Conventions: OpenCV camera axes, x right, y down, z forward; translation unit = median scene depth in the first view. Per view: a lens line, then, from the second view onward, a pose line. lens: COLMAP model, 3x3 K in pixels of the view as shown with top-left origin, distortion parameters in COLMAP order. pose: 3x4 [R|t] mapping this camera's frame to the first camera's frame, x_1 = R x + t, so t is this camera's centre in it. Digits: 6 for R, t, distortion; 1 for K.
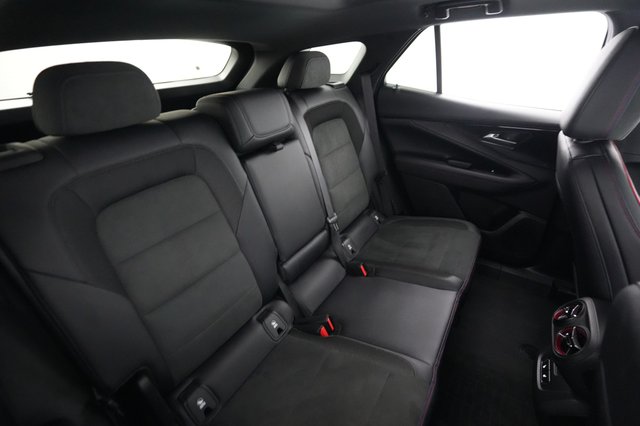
lens RADIAL K [[307.4, 0, 320.0], [0, 307.4, 213.0], [0, 0, 1]] dist [0.000951, 0.000071]
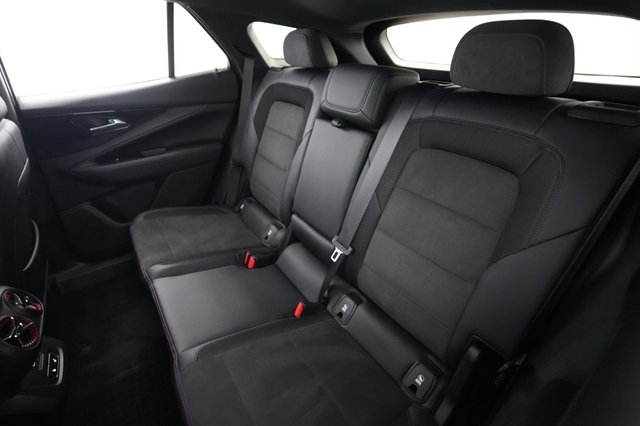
lens RADIAL K [[307.4, 0, 320.0], [0, 307.4, 213.0], [0, 0, 1]] dist [0.000951, 0.000071]
pose [[-0.357813, 0.480532, -0.800661, 0.706599], [-0.463079, 0.653255, 0.599012, -0.524729], [0.810881, 0.585104, -0.011219, 1.017432]]
